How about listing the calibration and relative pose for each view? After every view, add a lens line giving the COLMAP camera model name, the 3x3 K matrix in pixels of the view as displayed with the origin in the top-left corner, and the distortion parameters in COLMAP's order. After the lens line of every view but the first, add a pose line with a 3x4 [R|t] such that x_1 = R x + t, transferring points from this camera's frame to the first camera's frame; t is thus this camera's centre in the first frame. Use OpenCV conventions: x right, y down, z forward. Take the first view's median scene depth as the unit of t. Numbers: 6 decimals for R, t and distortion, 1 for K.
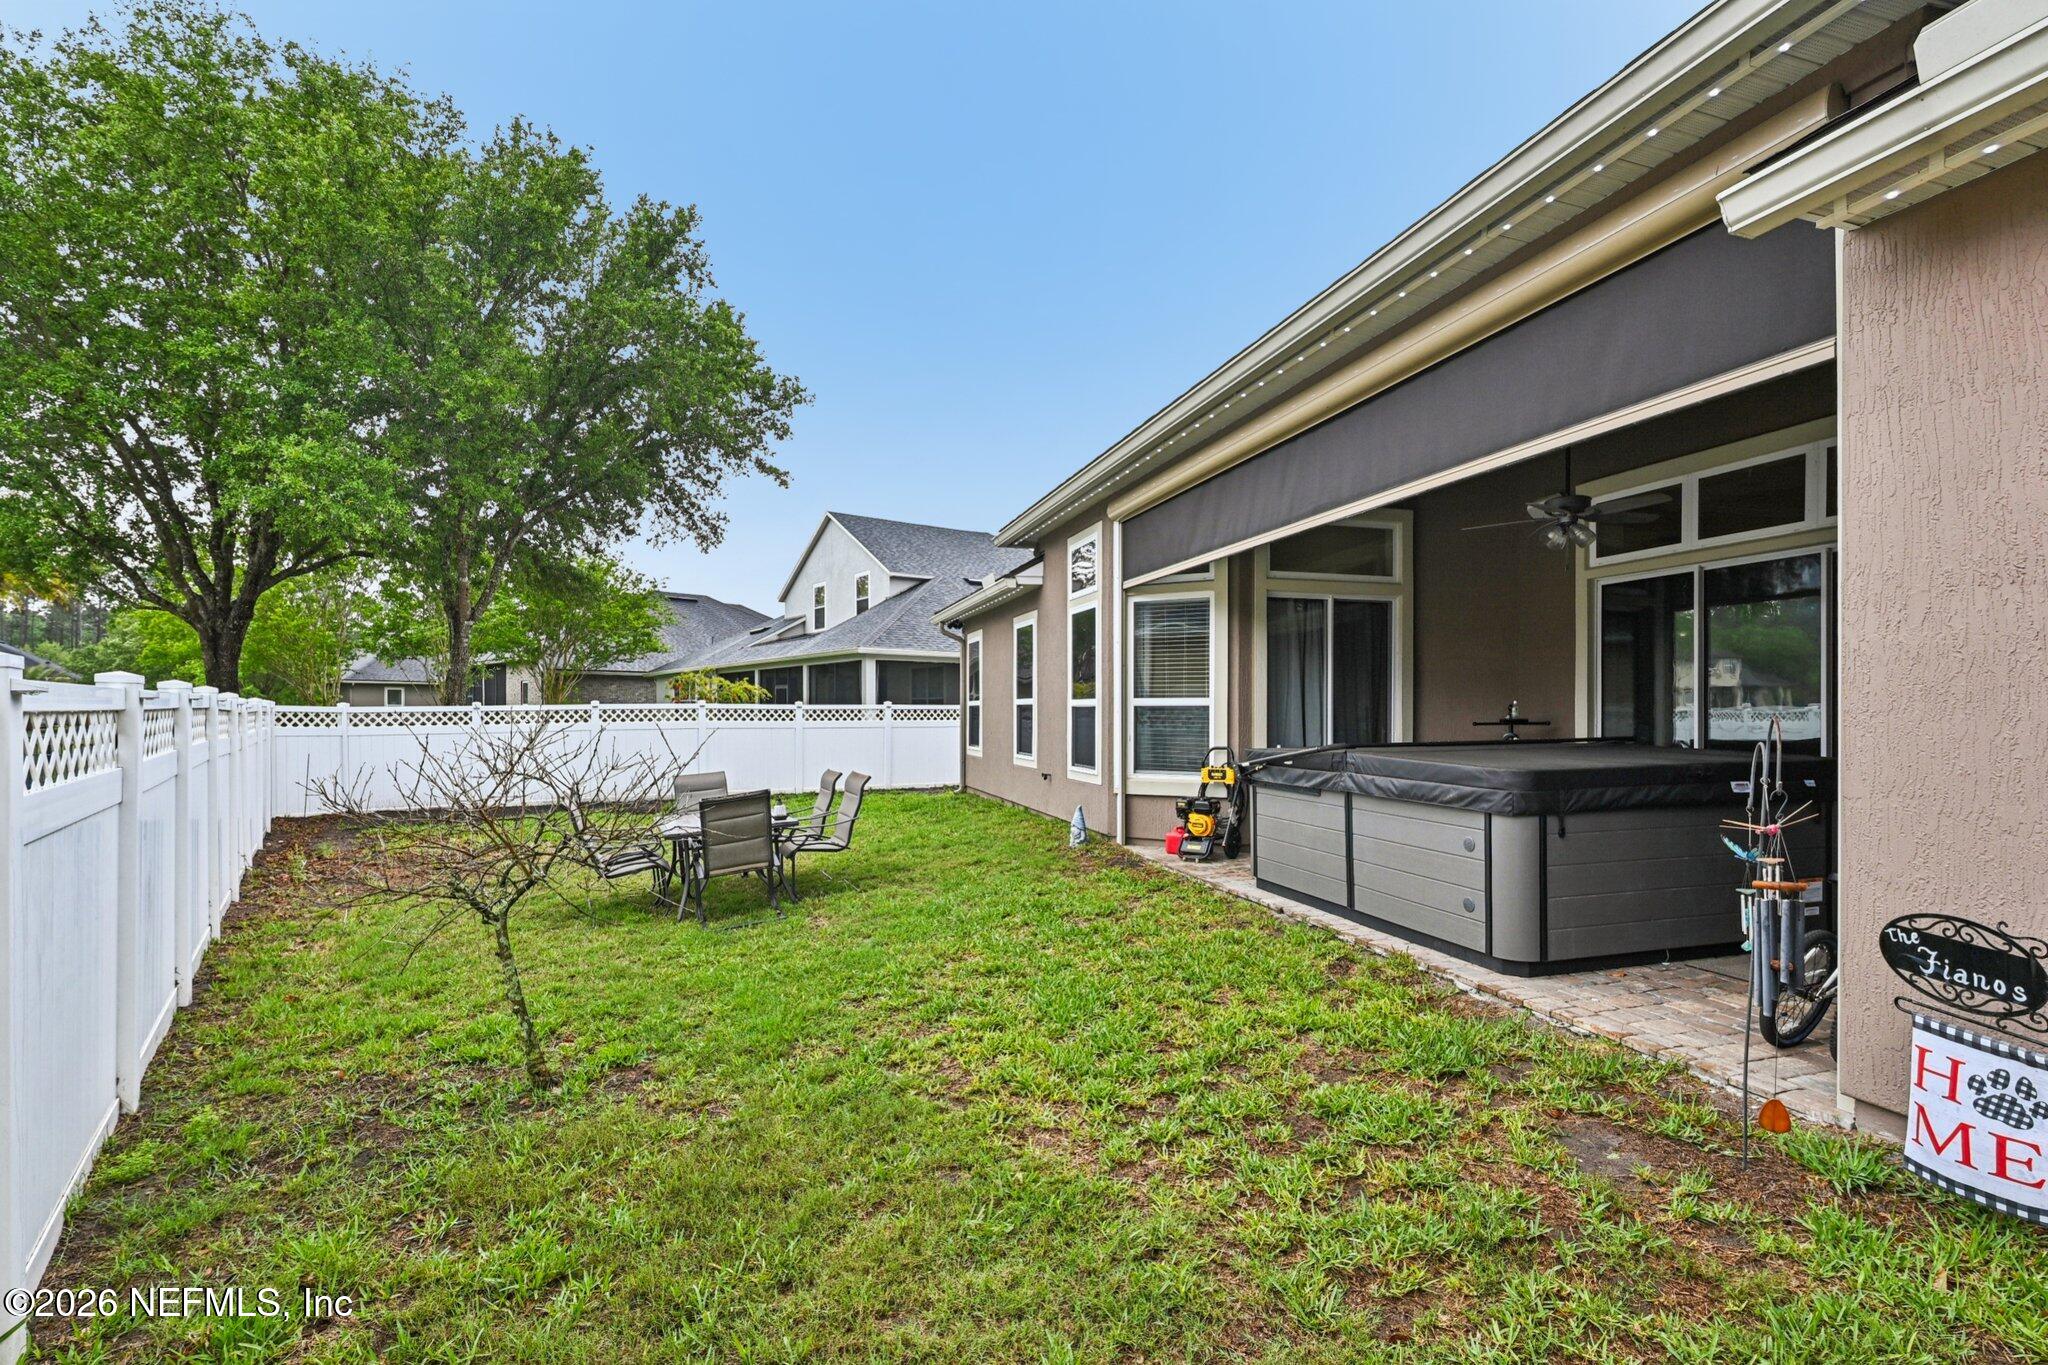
lens RADIAL K [[916.3, 0, 1020.3], [0, 916.3, 716.8], [0, 0, 1]] dist [-0.000508, -0.000062]
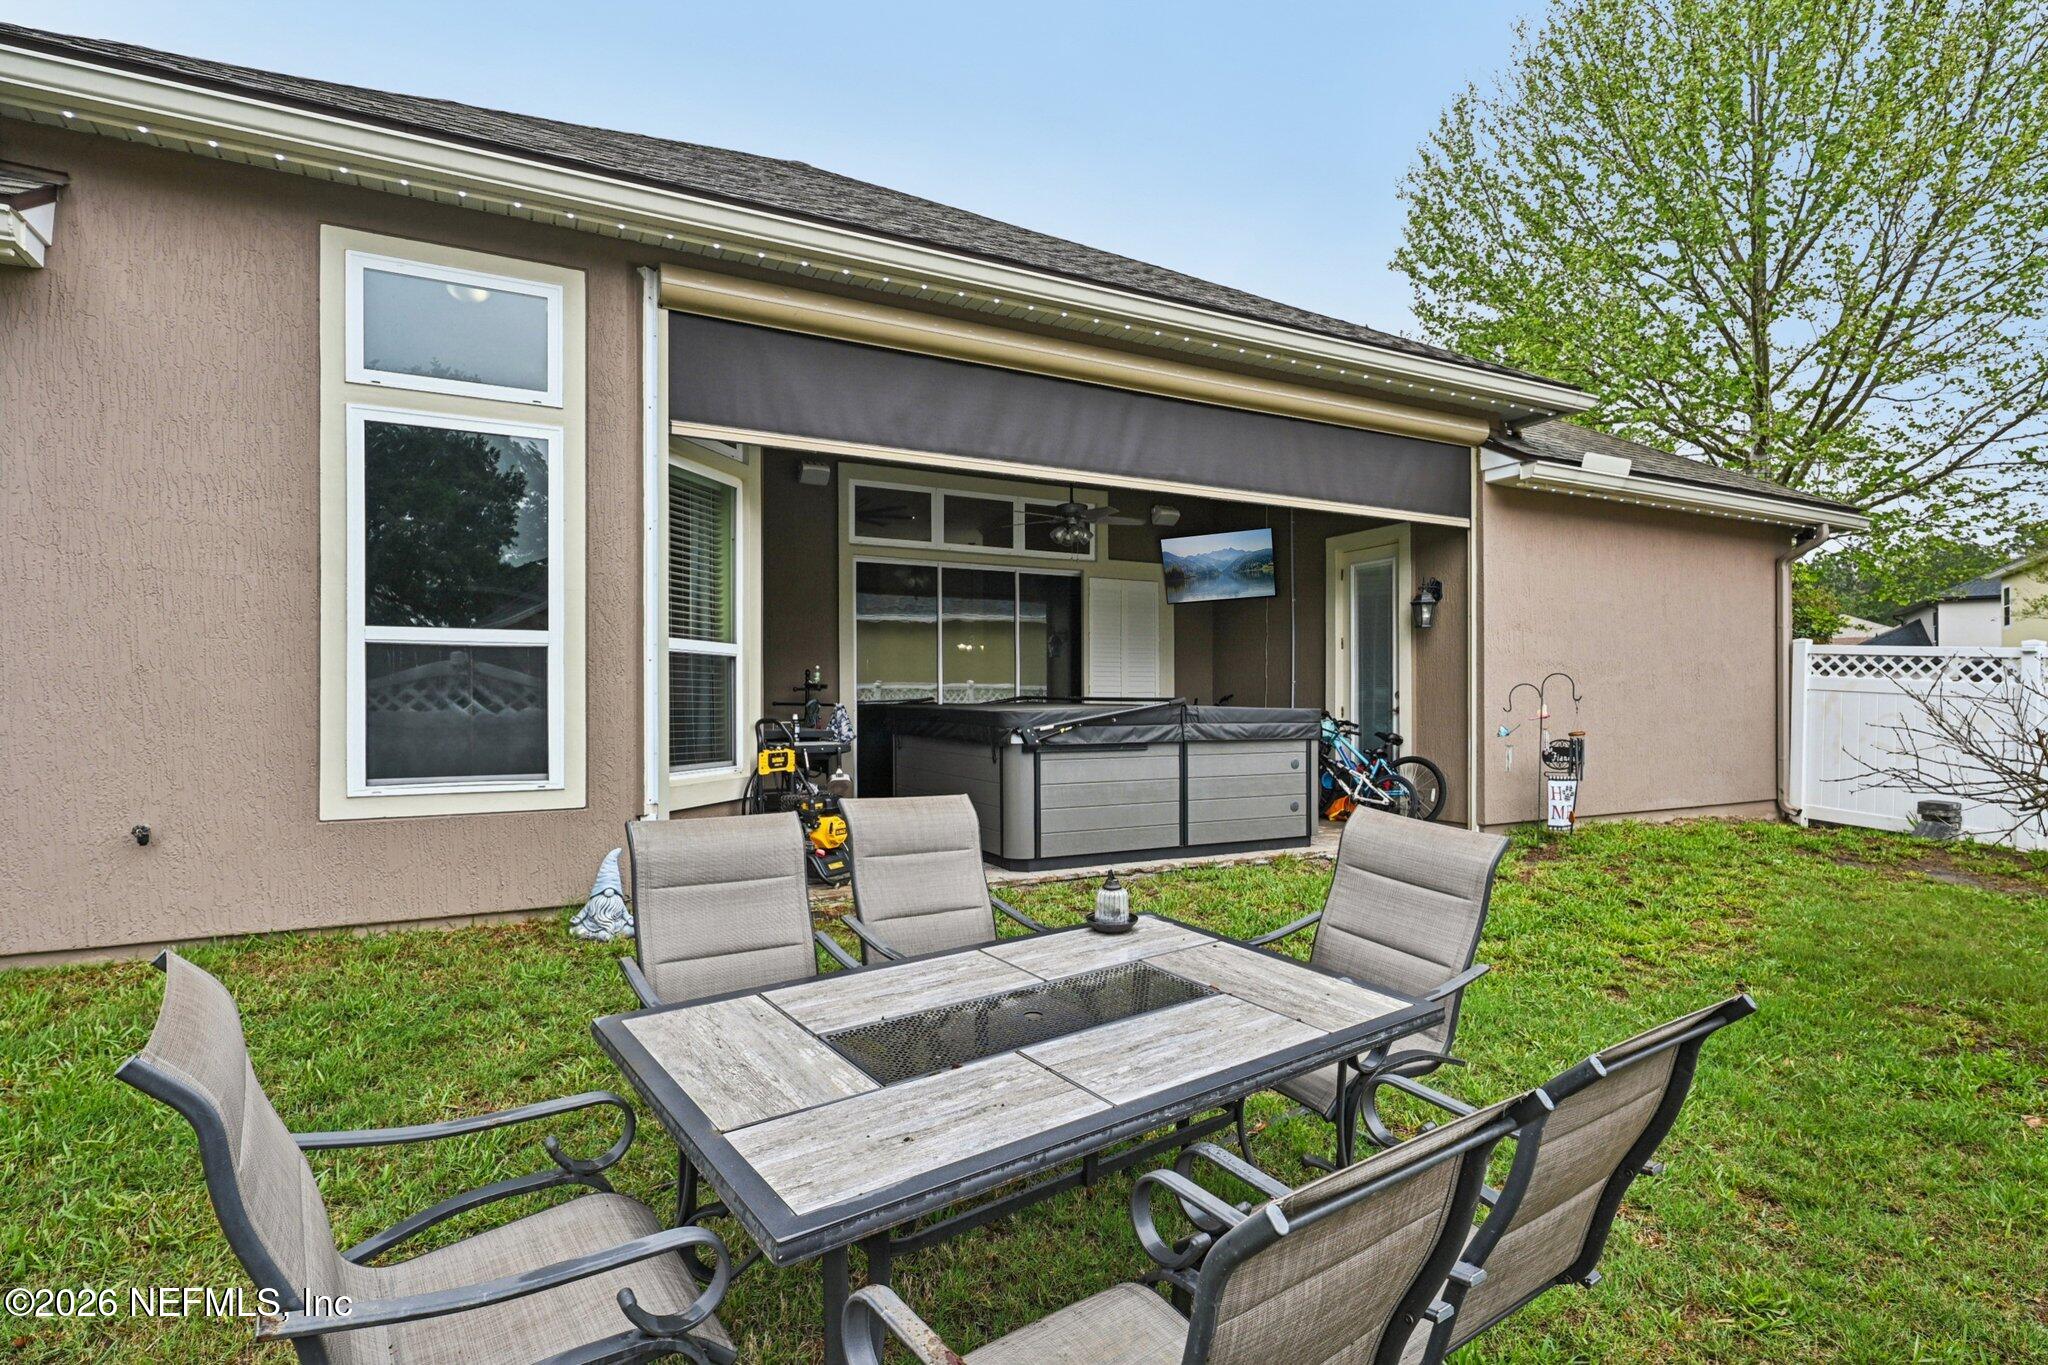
lens RADIAL K [[1032.5, 0, 1024.0], [0, 1032.5, 682.5], [0, 0, 1]] dist [0.001646, 0.000121]
pose [[-0.207568, 0.017944, 0.978056, -0.800445], [0.007964, 0.999830, -0.016653, 0.029468], [-0.978188, 0.004332, -0.207675, 1.404831]]
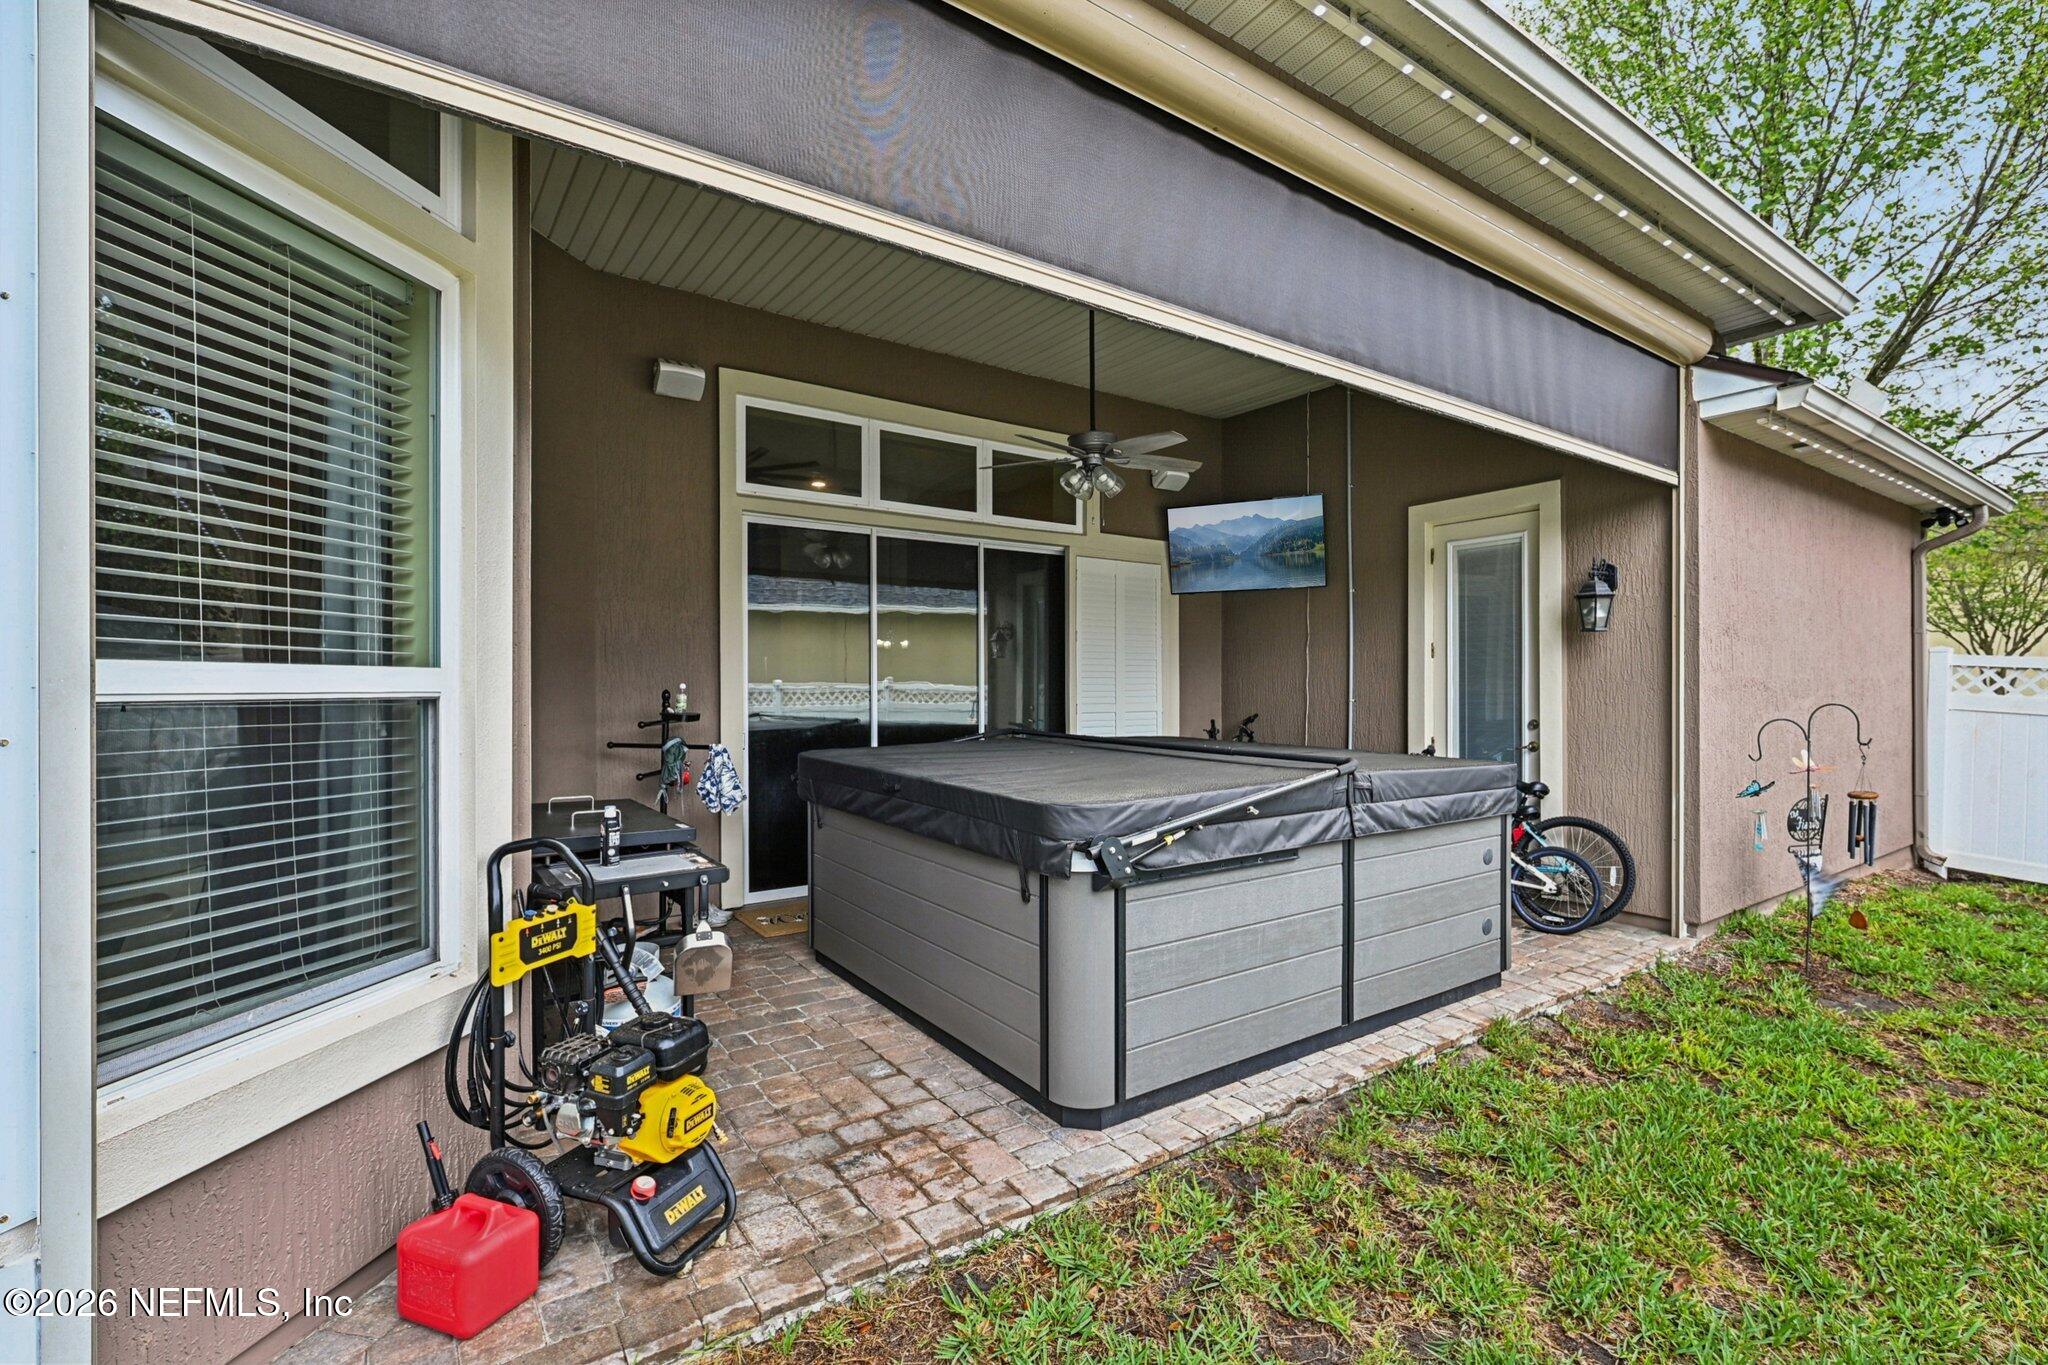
lens RADIAL K [[908.7, 0, 1024.0], [0, 908.7, 682.5], [0, 0, 1]] dist [0.002198, 0.000164]
pose [[-0.328719, 0.001607, 0.944426, -0.143358], [0.006138, 0.999981, 0.000435, -0.022451], [-0.944408, 0.005939, -0.328723, 1.364993]]
